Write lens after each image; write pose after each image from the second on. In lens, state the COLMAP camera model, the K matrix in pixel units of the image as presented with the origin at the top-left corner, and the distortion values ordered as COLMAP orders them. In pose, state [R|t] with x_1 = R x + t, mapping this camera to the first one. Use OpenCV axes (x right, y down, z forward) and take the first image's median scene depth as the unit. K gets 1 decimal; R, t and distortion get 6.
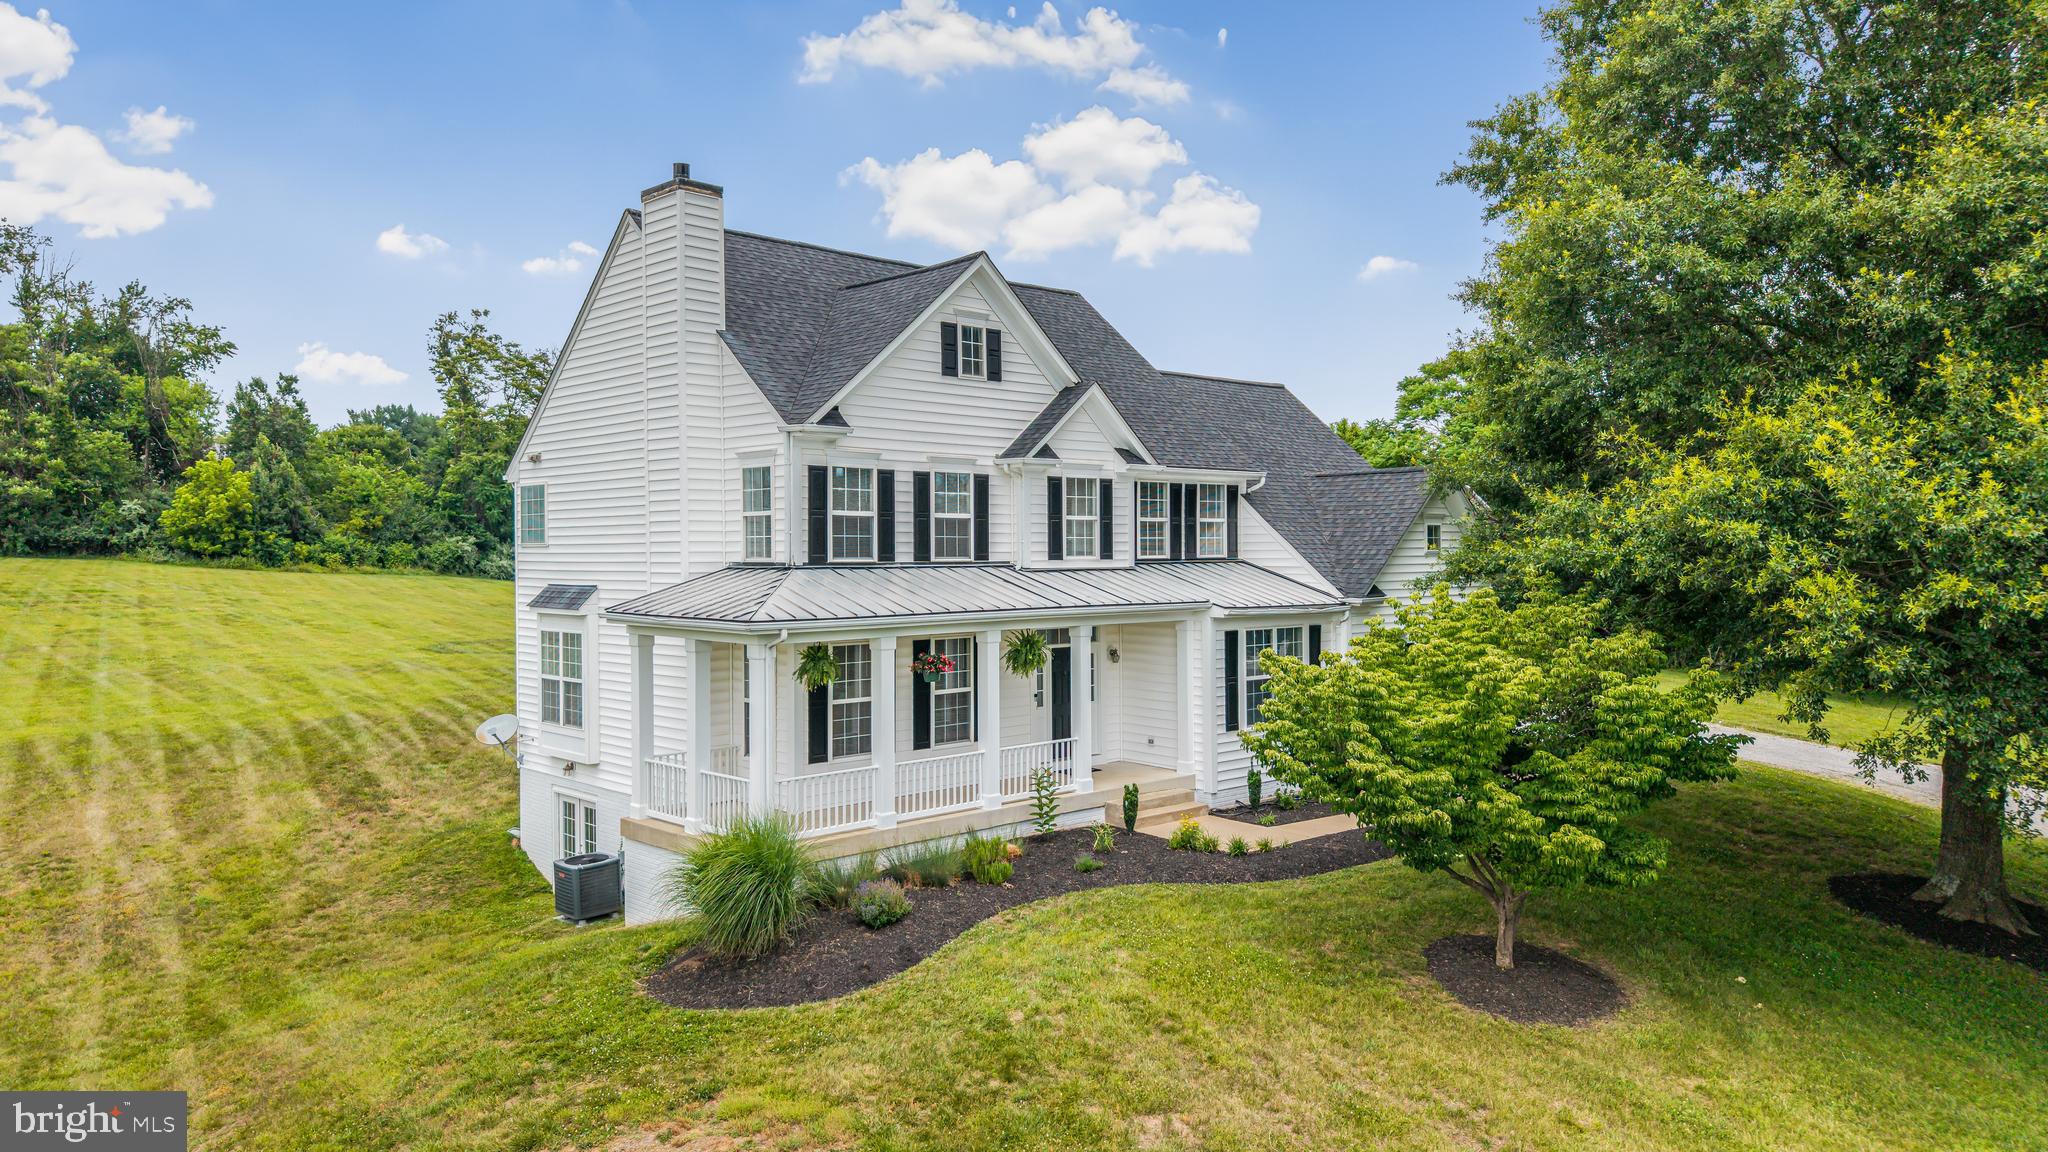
lens RADIAL K [[1419.9, 0, 1024.0], [0, 1419.9, 576.0], [0, 0, 1]] dist [0.070187, -0.065908]
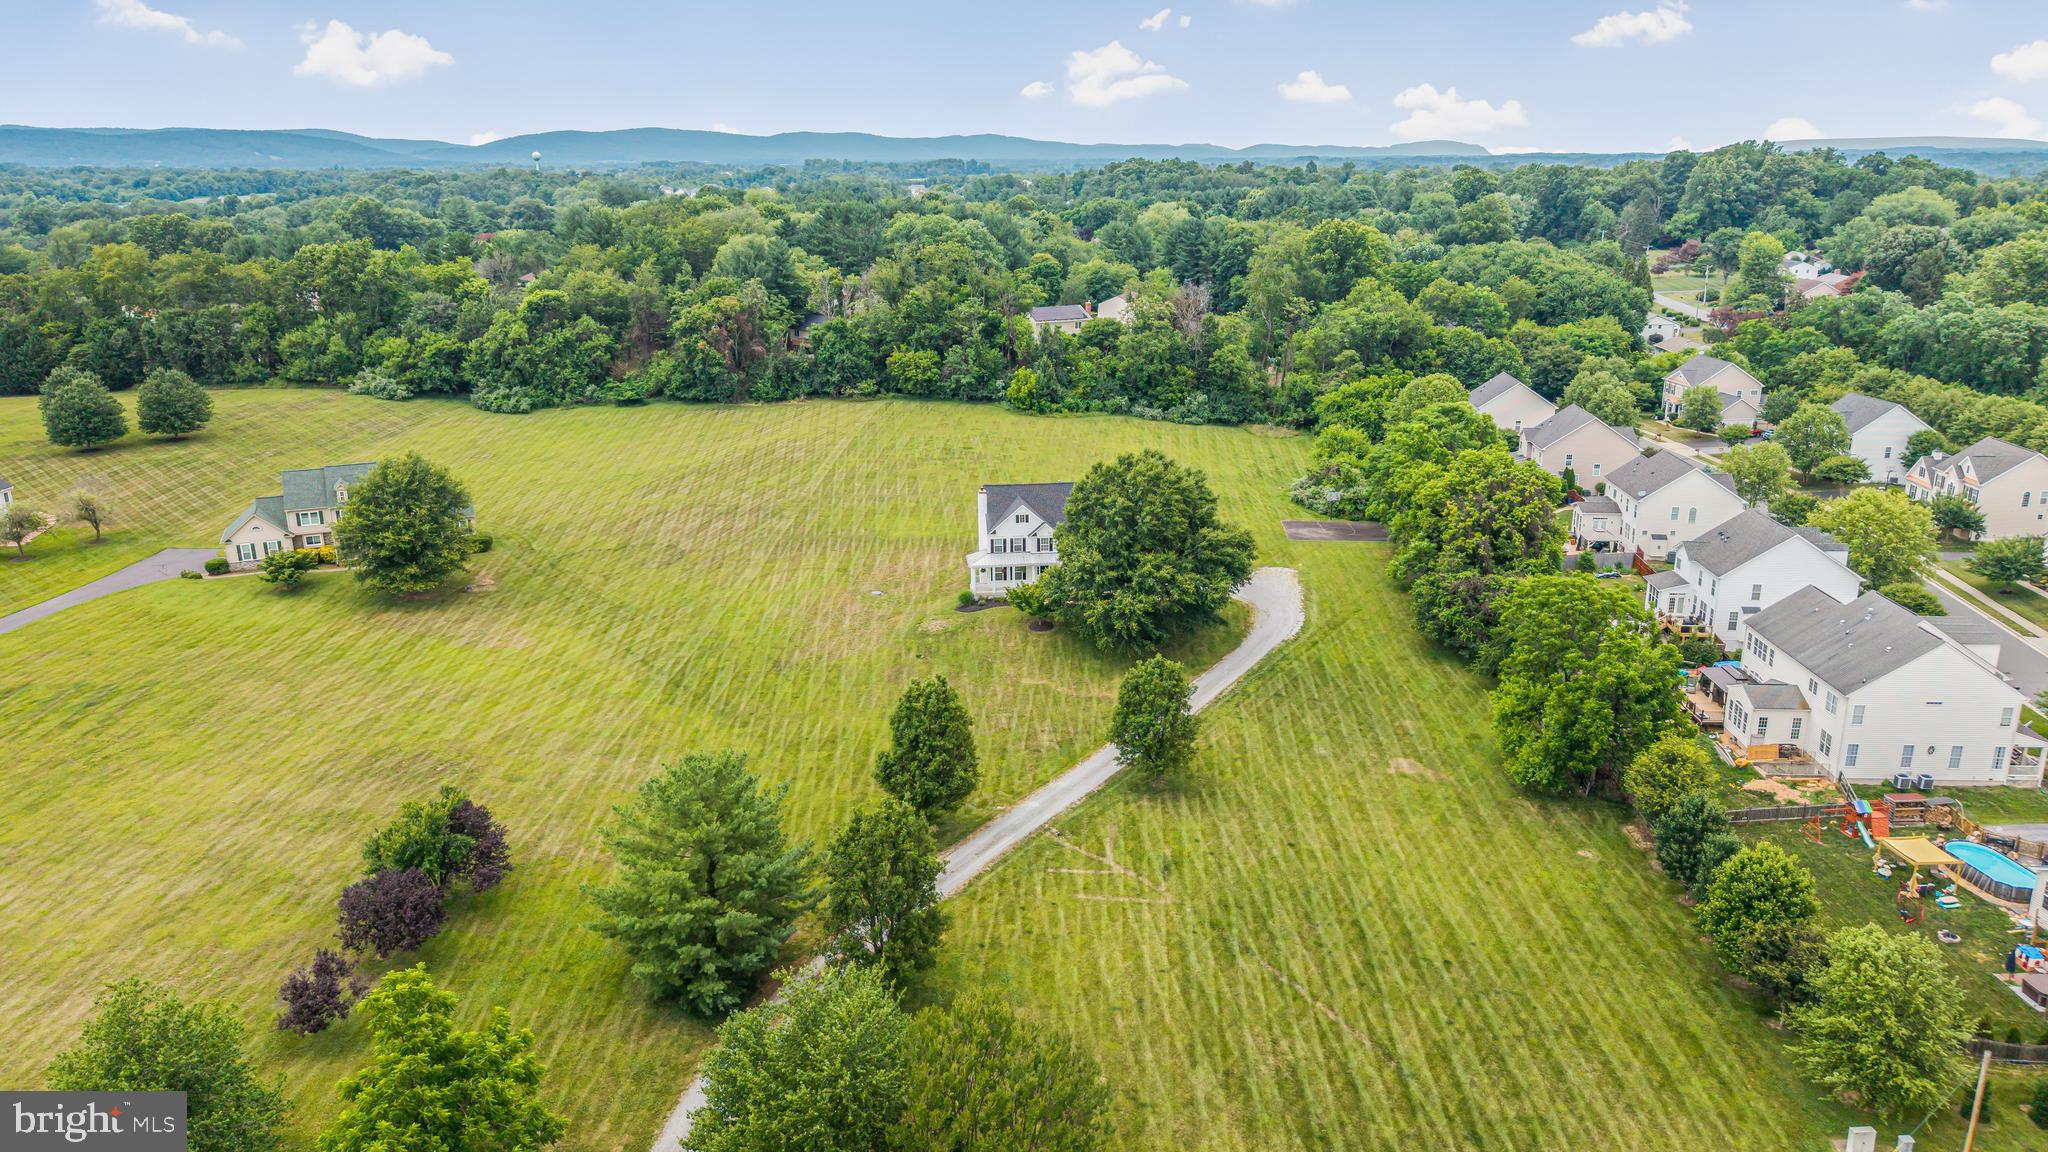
lens RADIAL K [[1419.9, 0, 1024.0], [0, 1419.9, 576.0], [0, 0, 1]] dist [0.070187, -0.065908]
pose [[0.799817, 0.172576, -0.574900, 0.885075], [-0.009770, 0.961394, 0.275004, -0.402512], [0.600164, -0.214336, 0.770625, -0.940229]]
